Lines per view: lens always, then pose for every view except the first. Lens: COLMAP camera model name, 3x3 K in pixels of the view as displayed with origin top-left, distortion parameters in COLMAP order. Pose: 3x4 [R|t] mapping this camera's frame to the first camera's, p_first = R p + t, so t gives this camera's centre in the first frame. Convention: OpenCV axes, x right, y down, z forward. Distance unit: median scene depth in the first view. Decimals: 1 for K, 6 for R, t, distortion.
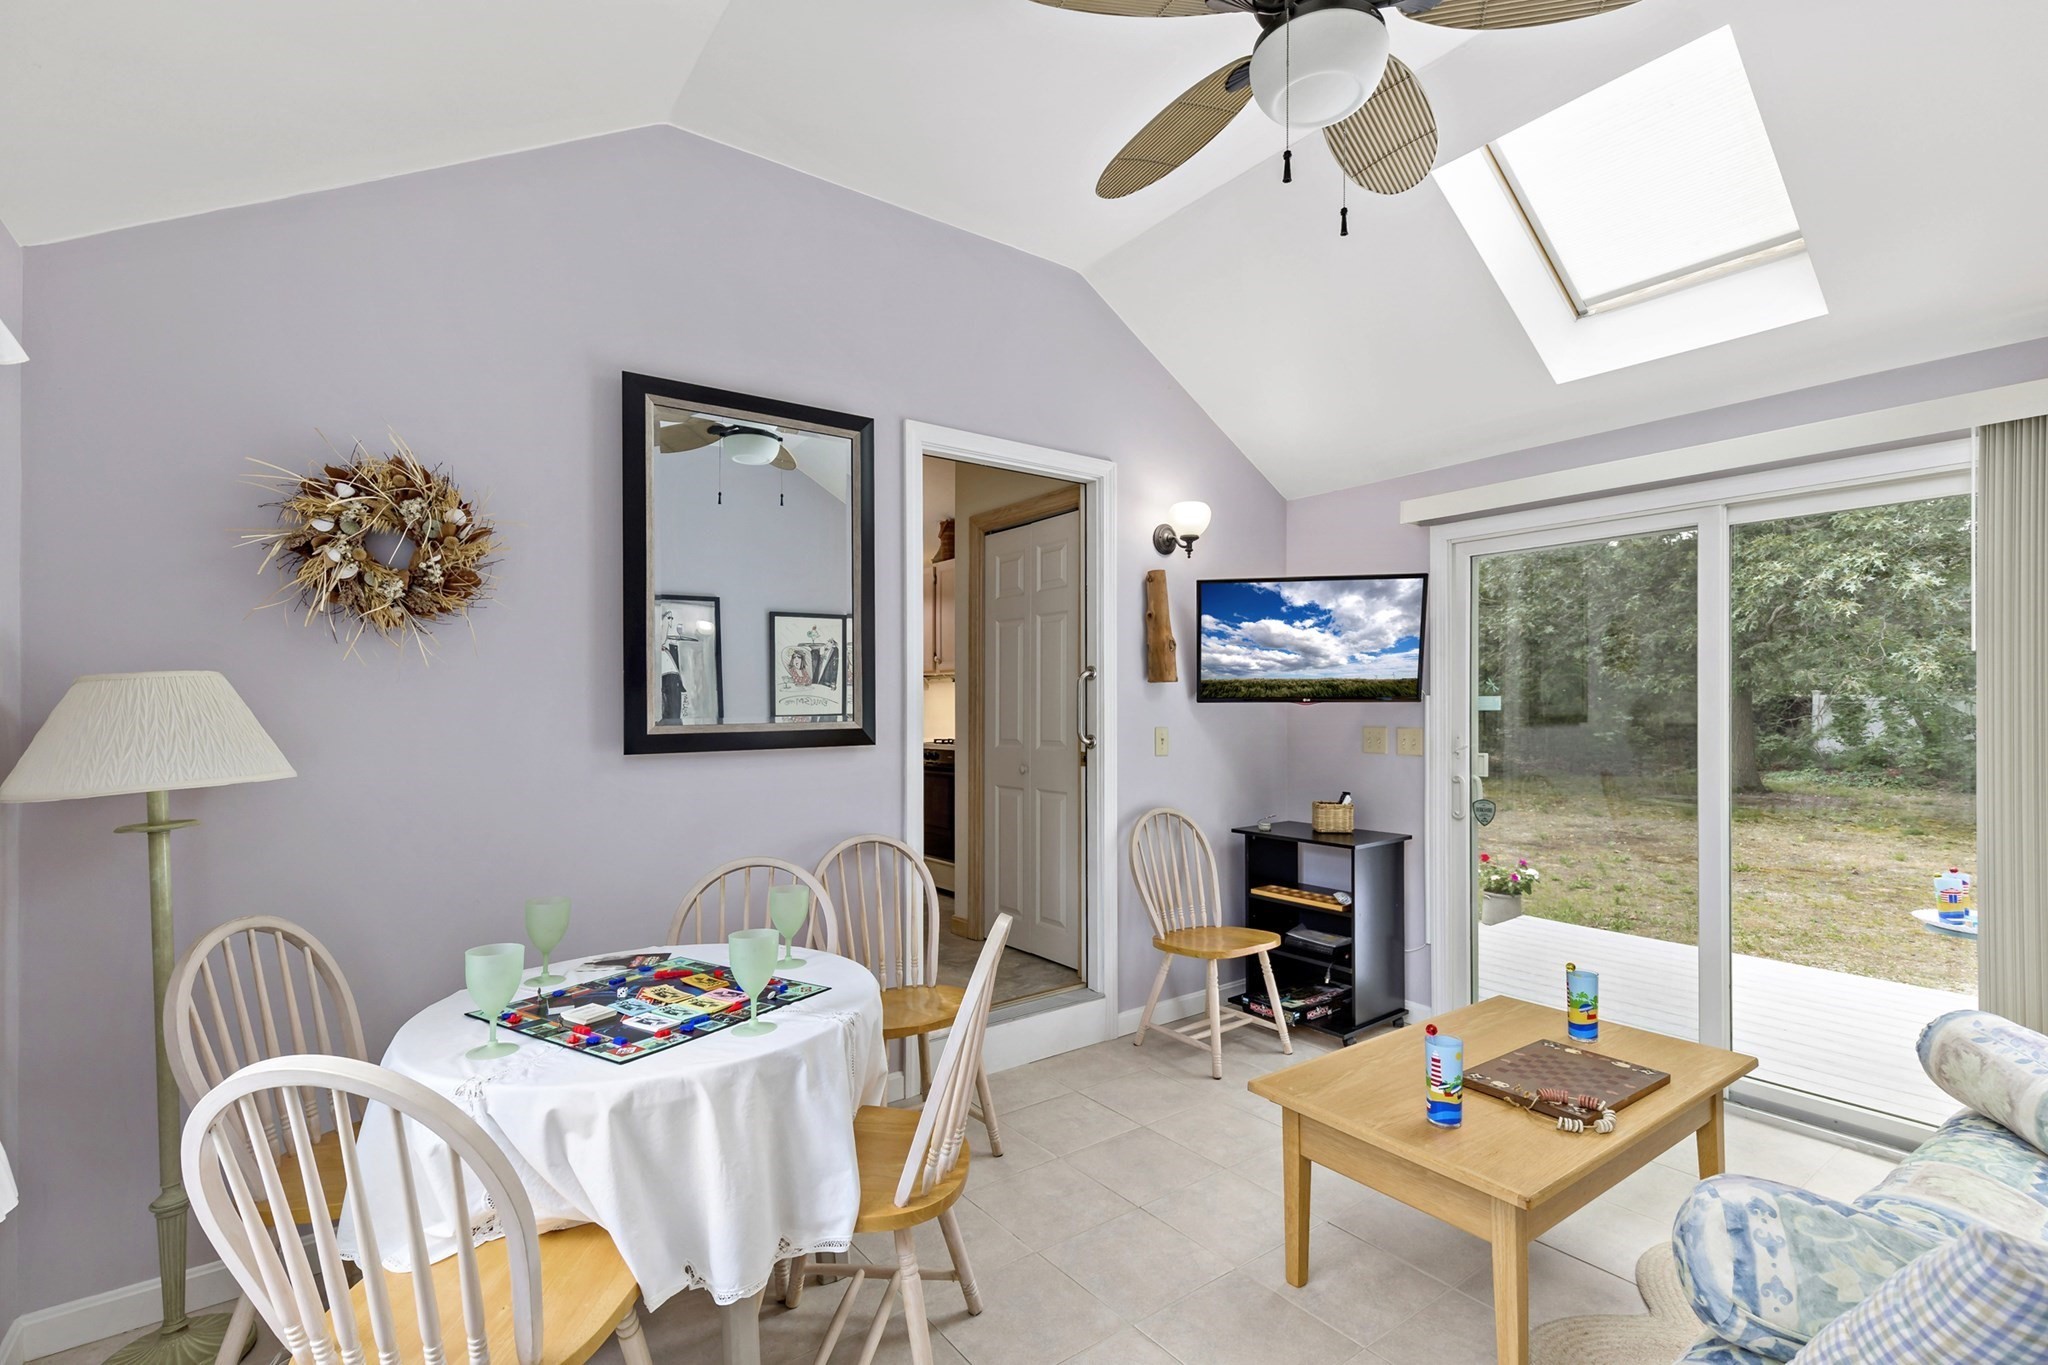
lens RADIAL K [[930.9, 0, 1030.7], [0, 930.9, 678.1], [0, 0, 1]] dist [0.007448, -0.002296]
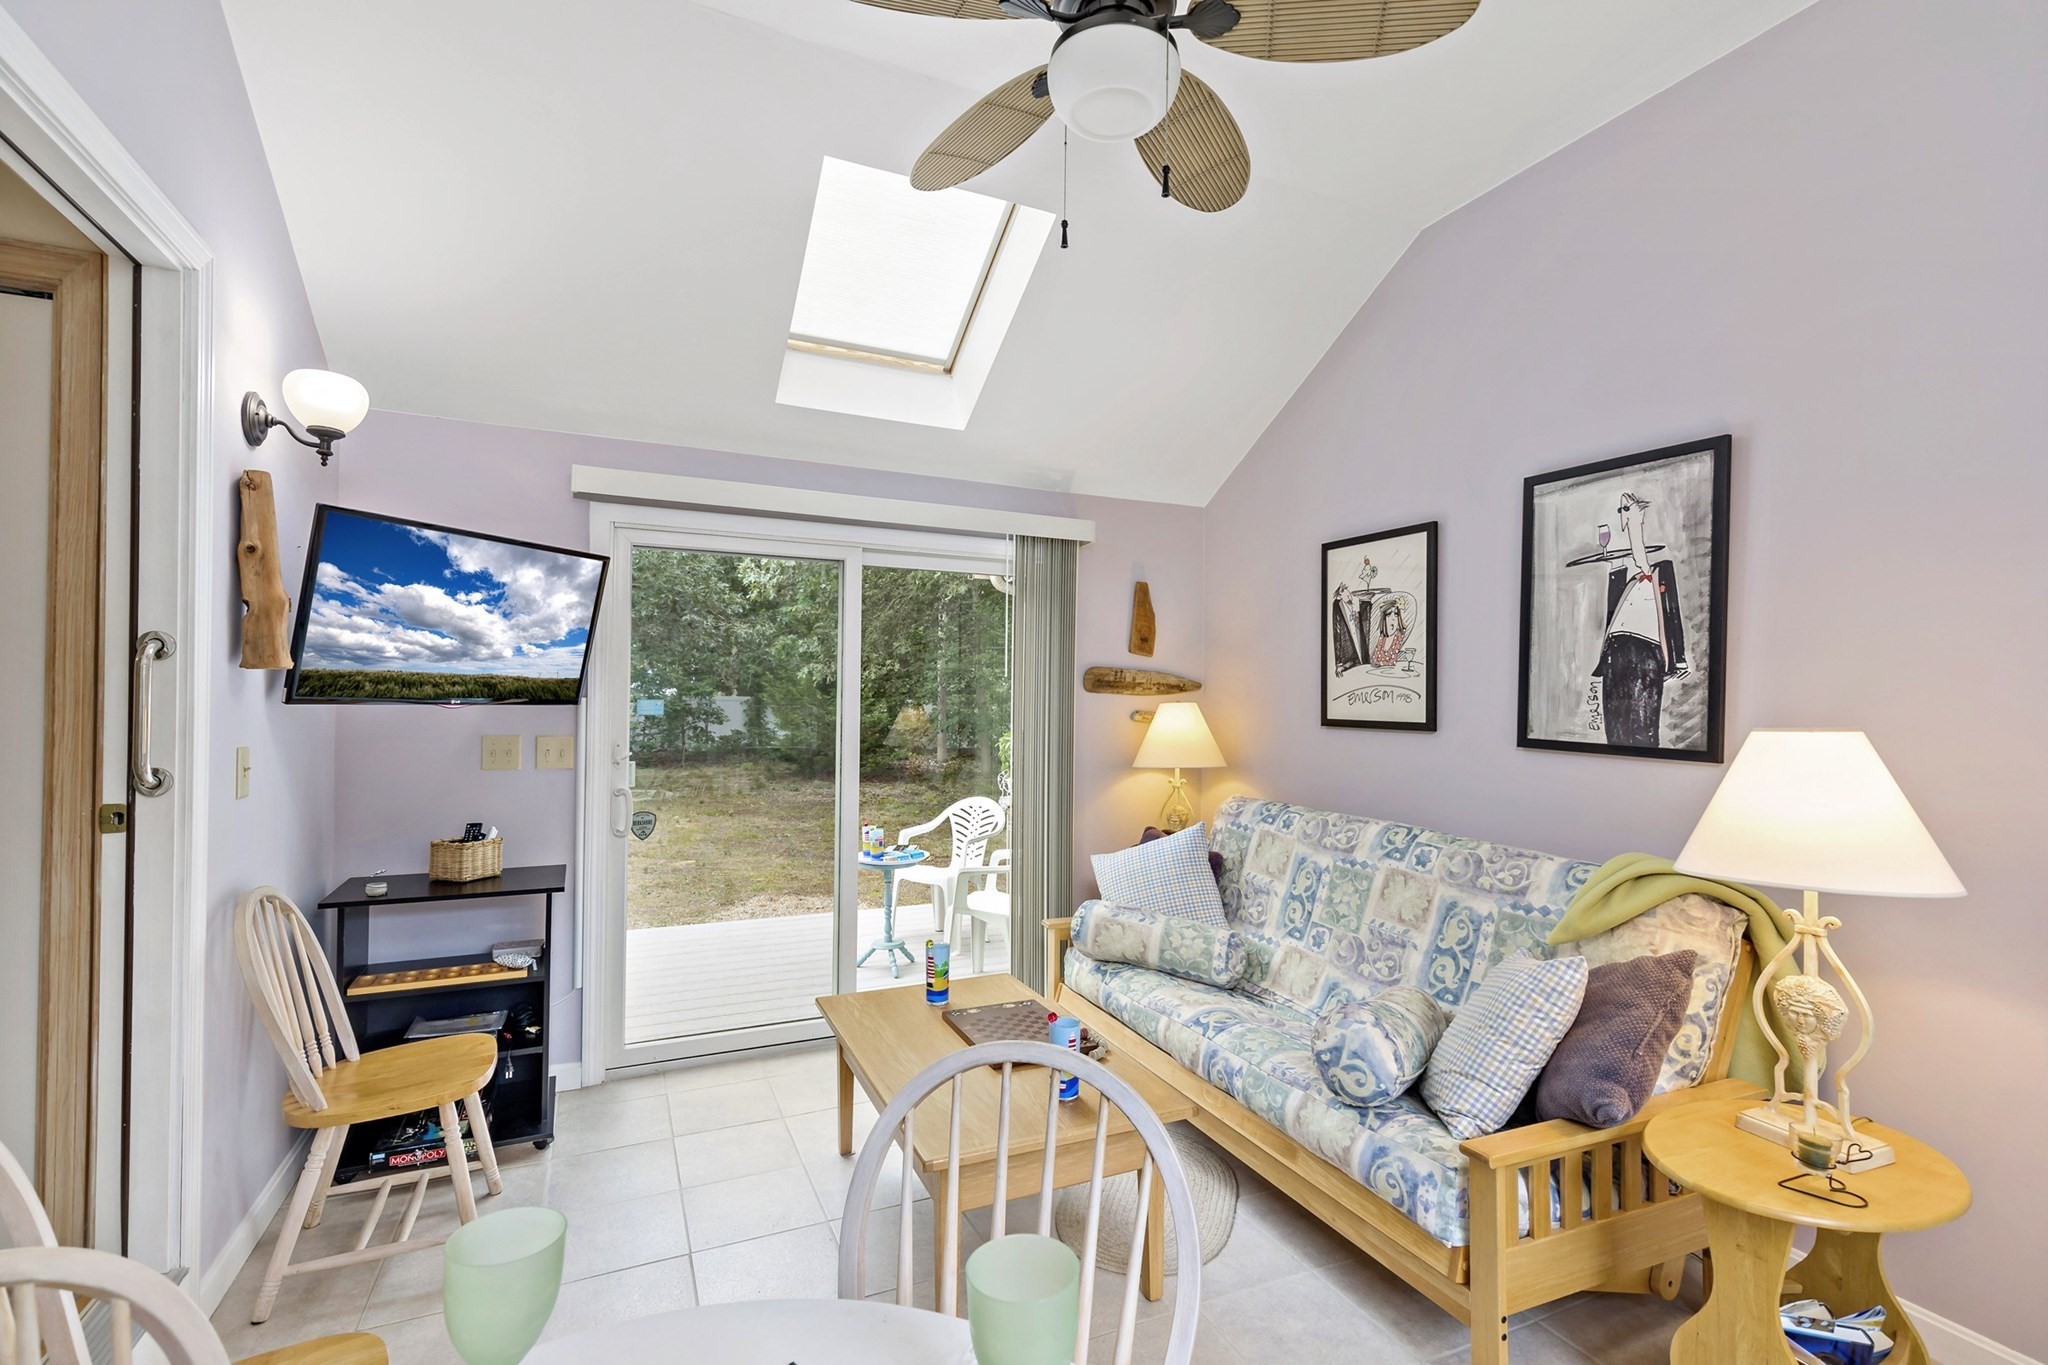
lens RADIAL K [[930.9, 0, 1028.4], [0, 930.9, 699.7], [0, 0, 1]] dist [0.007448, -0.002296]
pose [[0.190311, 0.006366, 0.981703, -0.333679], [-0.038788, 0.999247, 0.001040, 0.003091], [-0.980957, -0.038276, 0.190414, 0.435068]]
